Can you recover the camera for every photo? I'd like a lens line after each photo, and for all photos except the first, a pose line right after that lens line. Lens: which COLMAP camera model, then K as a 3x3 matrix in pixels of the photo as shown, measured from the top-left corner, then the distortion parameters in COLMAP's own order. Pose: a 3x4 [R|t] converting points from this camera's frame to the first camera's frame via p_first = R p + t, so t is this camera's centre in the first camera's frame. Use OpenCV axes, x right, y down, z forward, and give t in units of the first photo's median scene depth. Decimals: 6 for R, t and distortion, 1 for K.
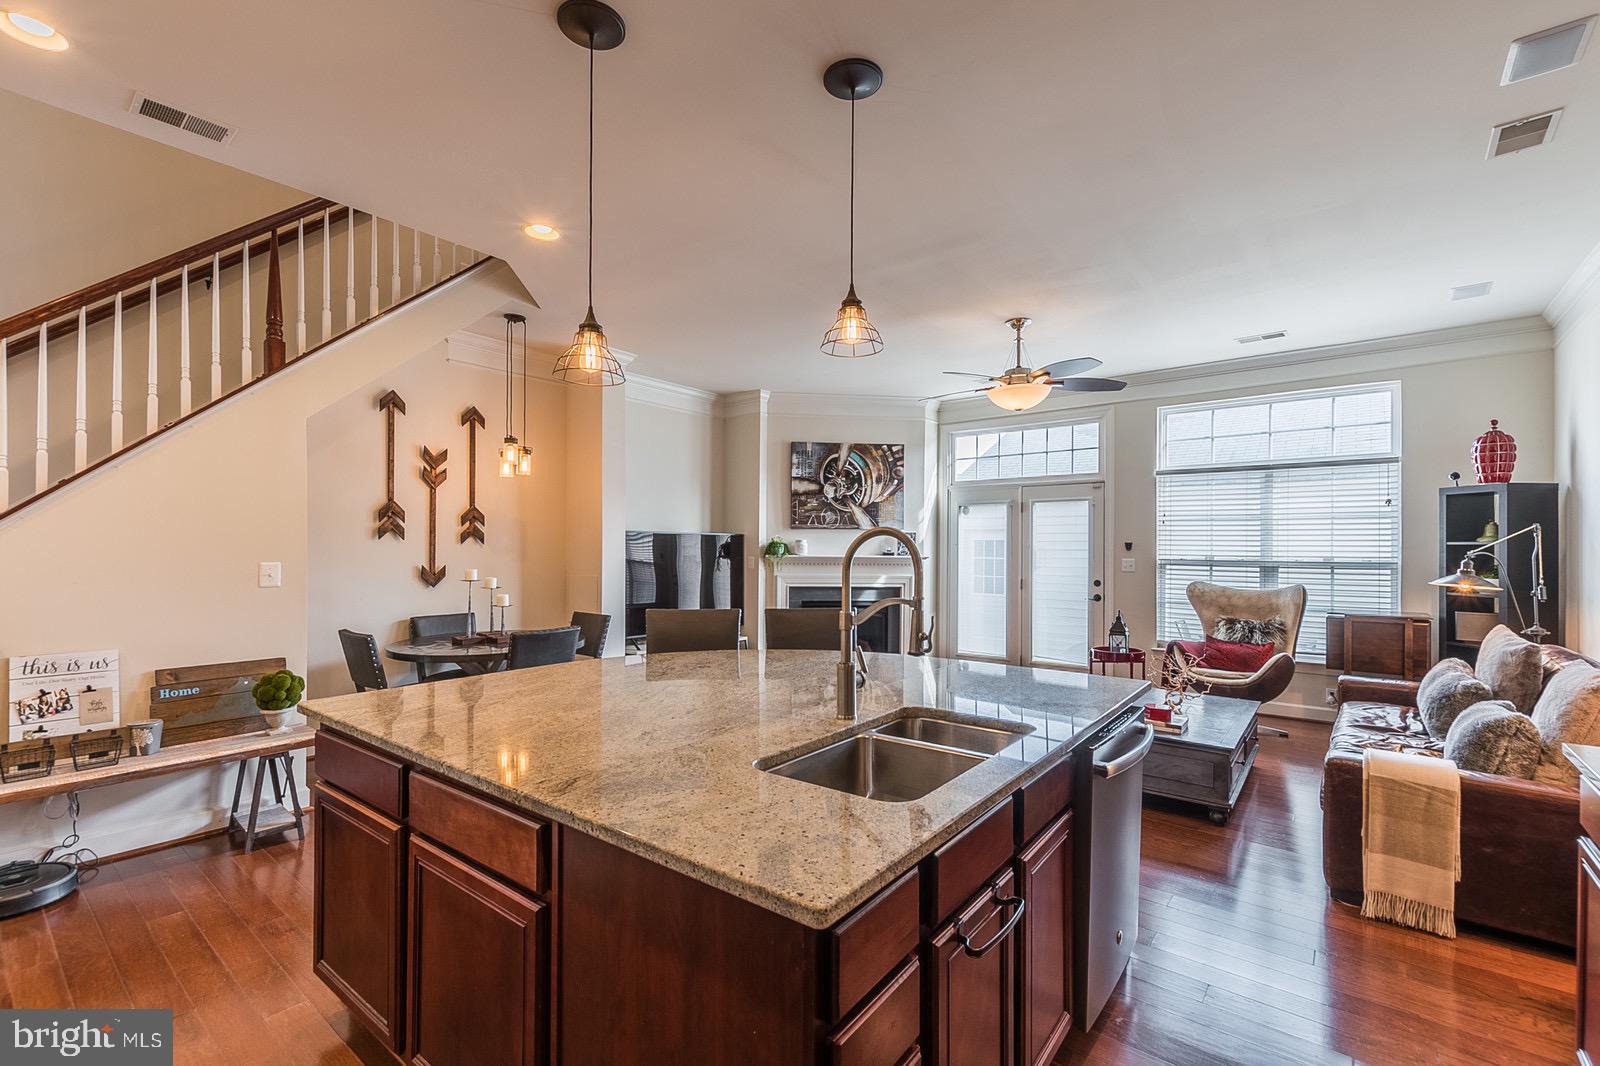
lens RADIAL K [[700.1, 0, 808.8], [0, 700.1, 543.6], [0, 0, 1]] dist [0.005352, -0.003799]
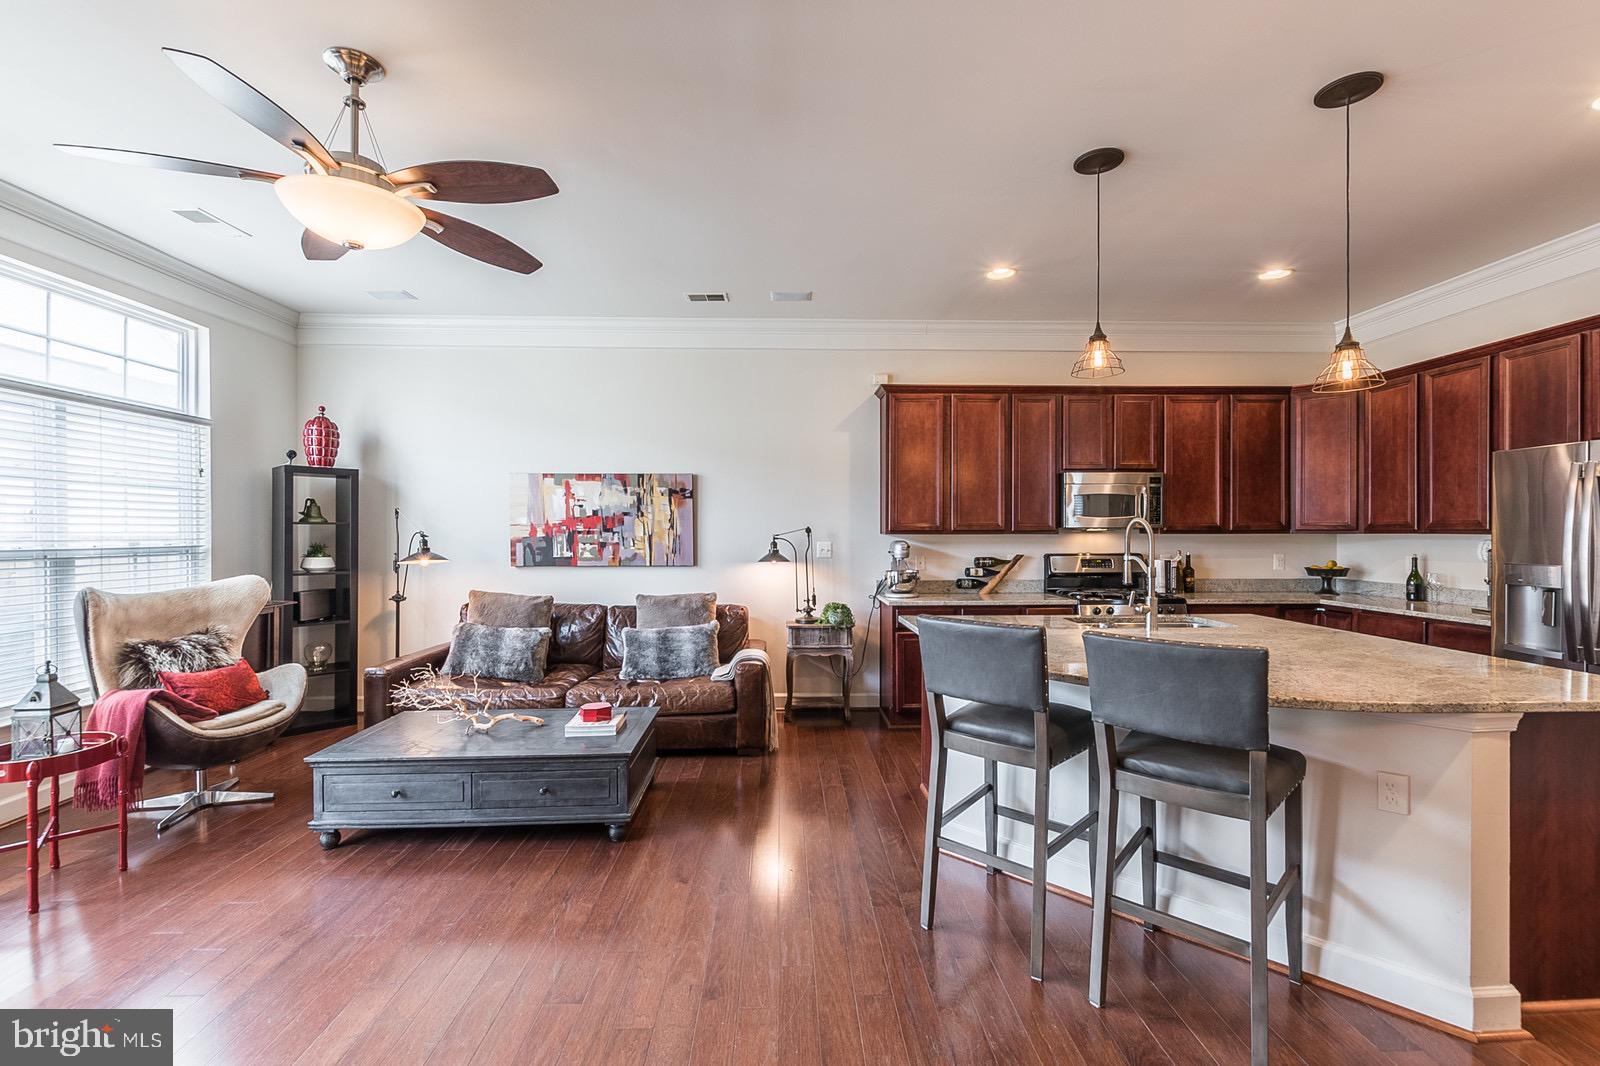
lens RADIAL K [[700.1, 0, 793.5], [0, 700.1, 532.5], [0, 0, 1]] dist [0.005352, -0.003799]
pose [[-0.645240, -0.006298, 0.763954, -0.190045], [-0.005668, 0.999978, 0.003456, 0.003904], [-0.763959, -0.002101, -0.645261, 0.754893]]
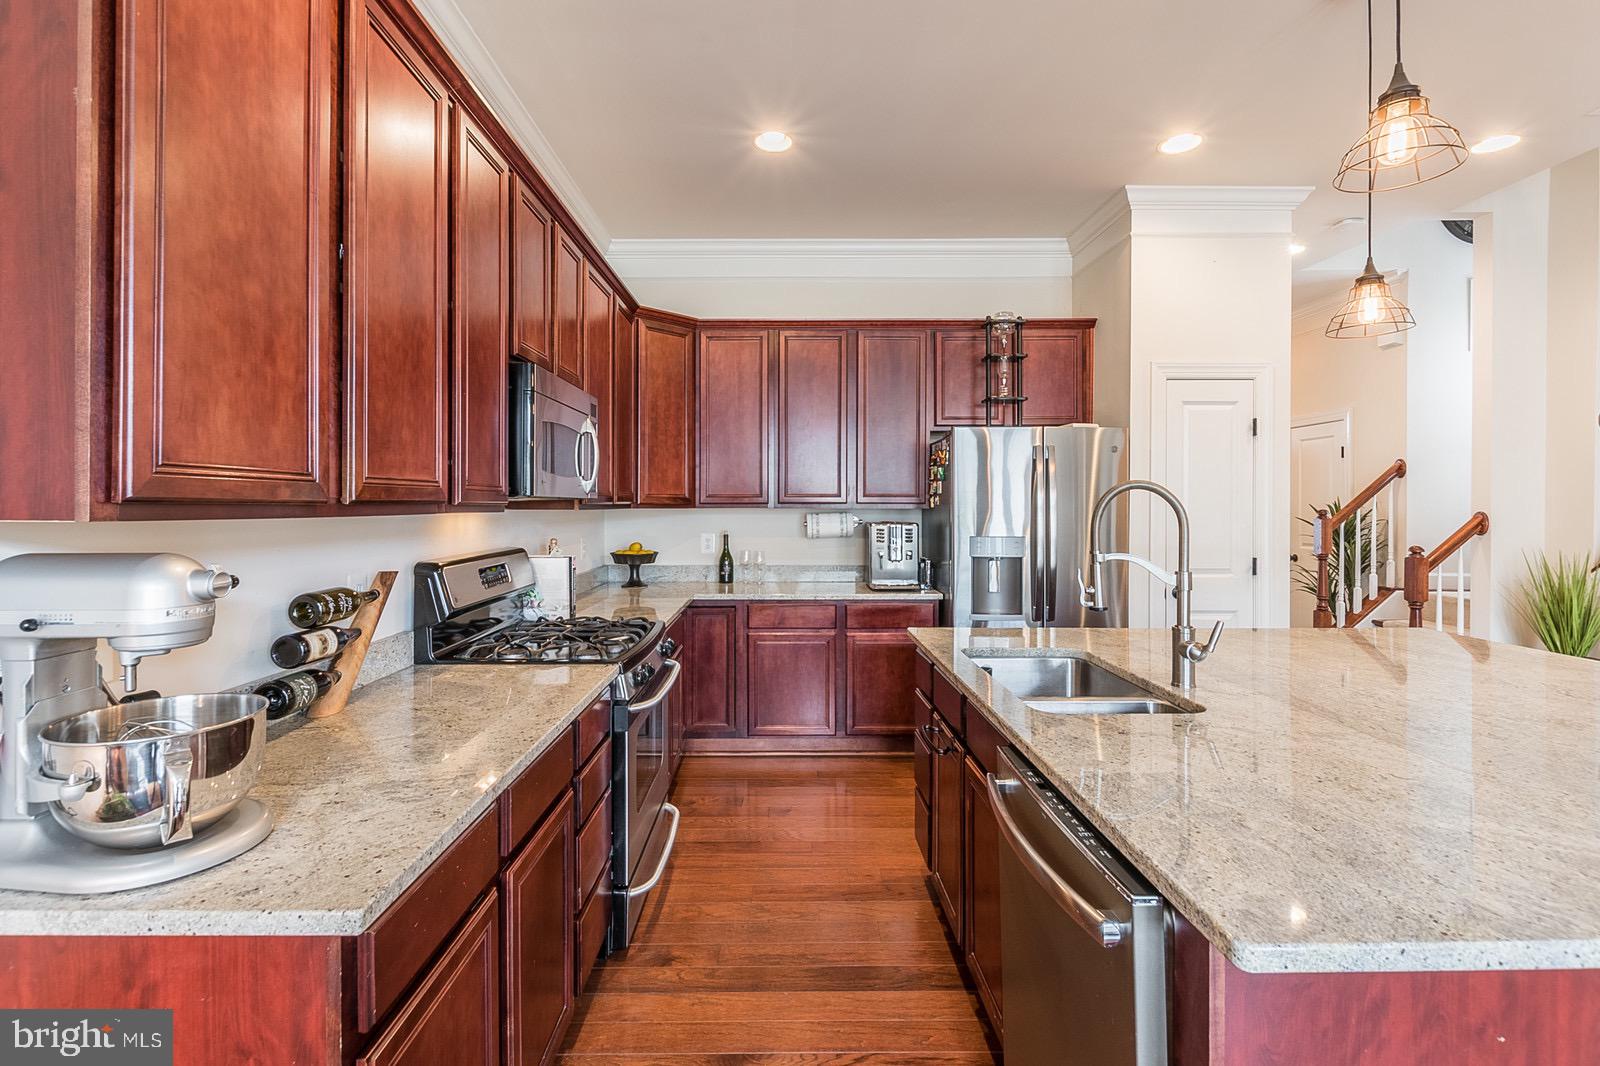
lens RADIAL K [[733.4, 0, 804.2], [0, 733.4, 503.9], [0, 0, 1]] dist [0.013601, -0.000045]
pose [[-0.768041, -0.007592, -0.640355, 0.283724], [-0.002555, 0.999958, -0.008791, 0.005668], [0.640395, -0.005116, -0.768028, 0.398193]]
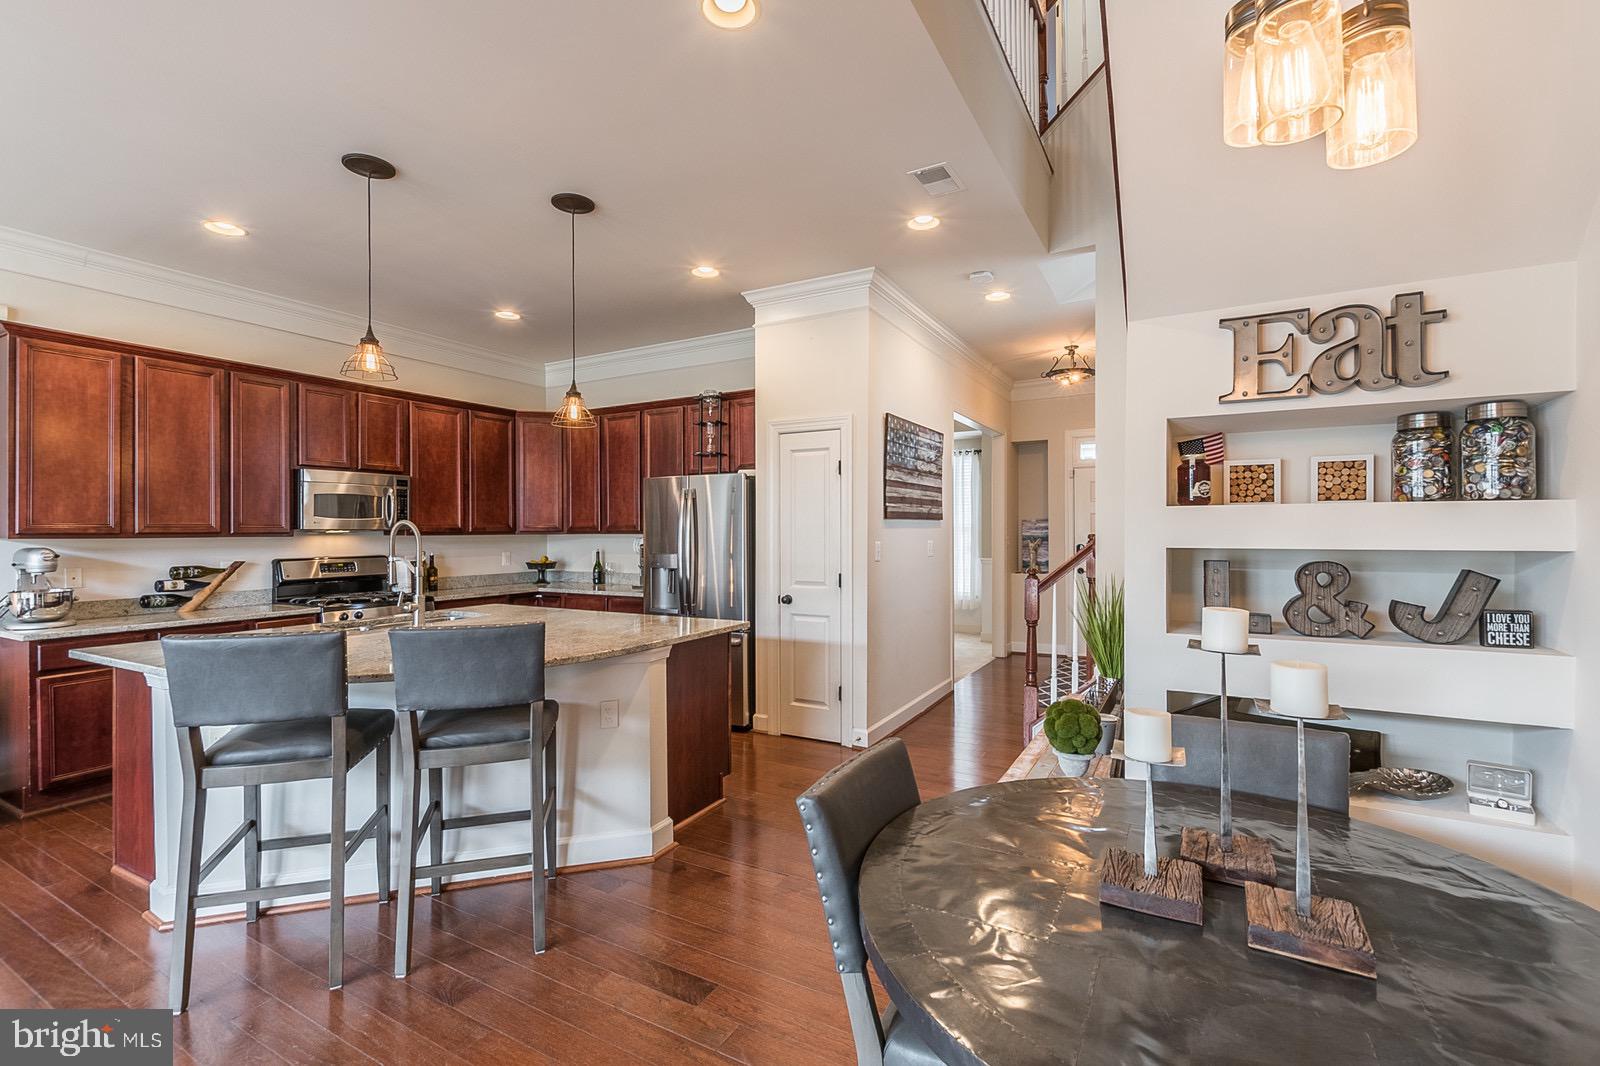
lens RADIAL K [[700.1, 0, 816.0], [0, 700.1, 530.2], [0, 0, 1]] dist [0.005352, -0.003799]
pose [[-0.983310, -0.000966, -0.181936, -0.173908], [0.000005, 0.999986, -0.005341, 0.004050], [0.181938, -0.005253, -0.983296, 0.809667]]
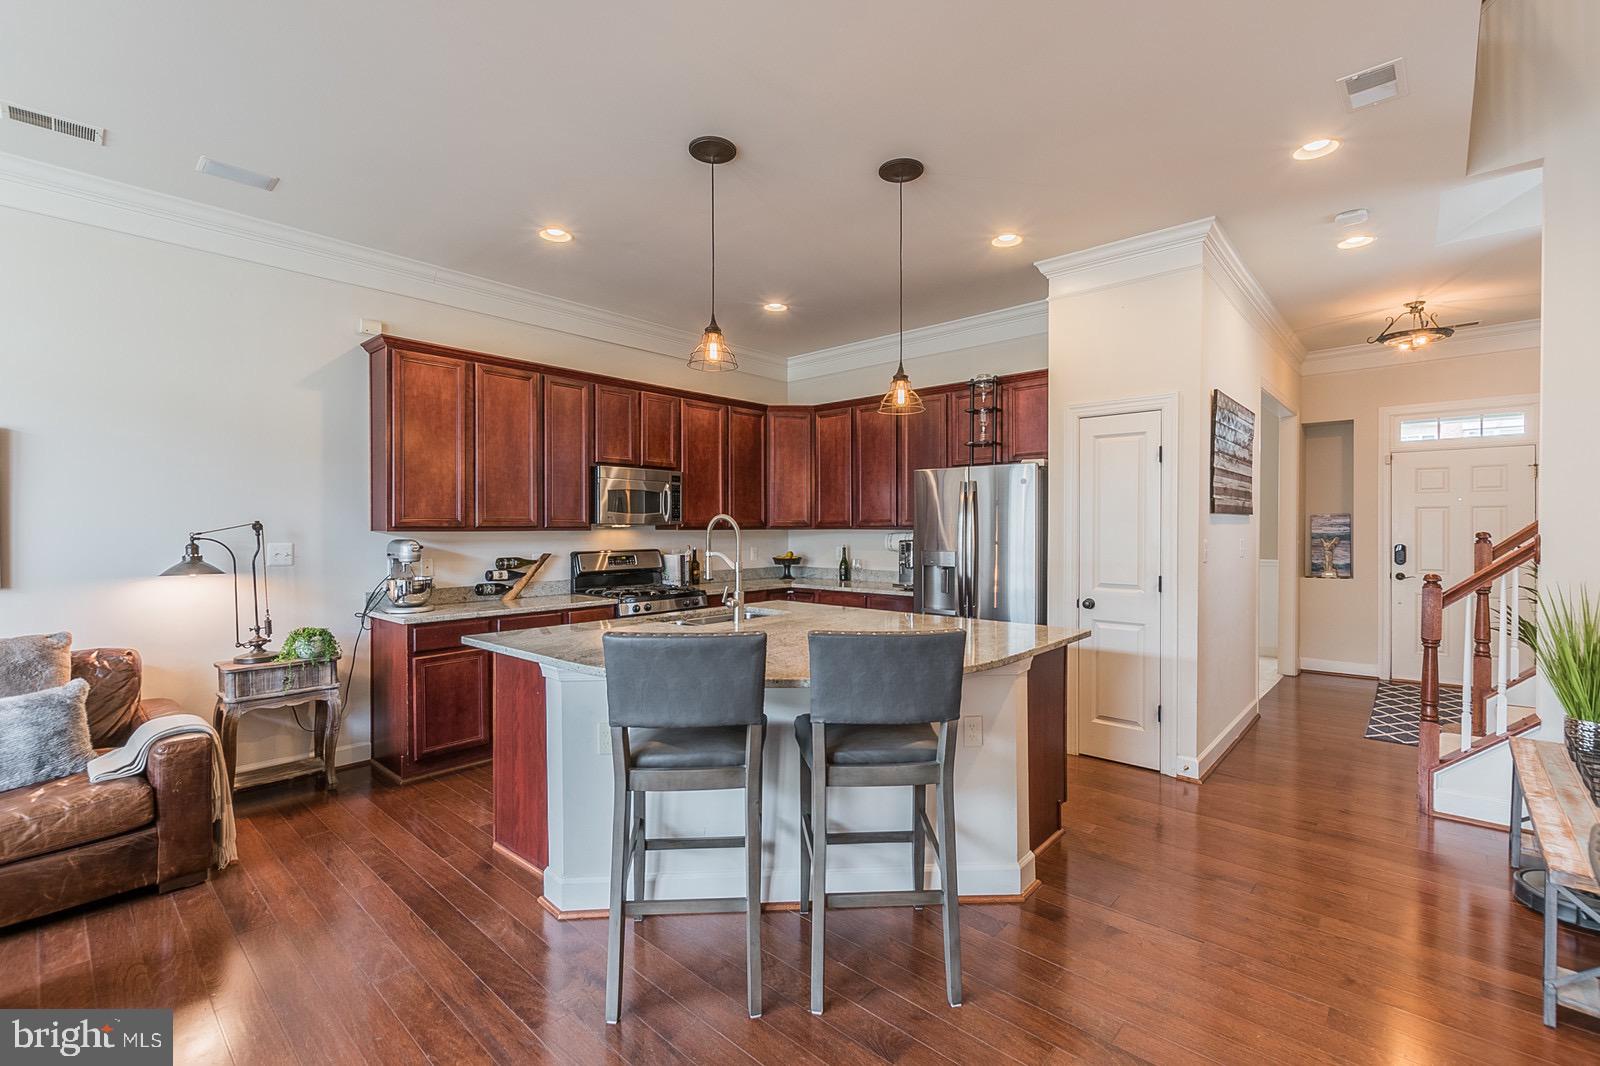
lens RADIAL K [[700.1, 0, 808.1], [0, 700.1, 532.3], [0, 0, 1]] dist [0.005352, -0.003799]
pose [[-0.998784, -0.004682, 0.049068, -0.060881], [-0.004487, 0.999982, 0.004079, 0.004411], [-0.049086, 0.003854, -0.998787, 0.753657]]
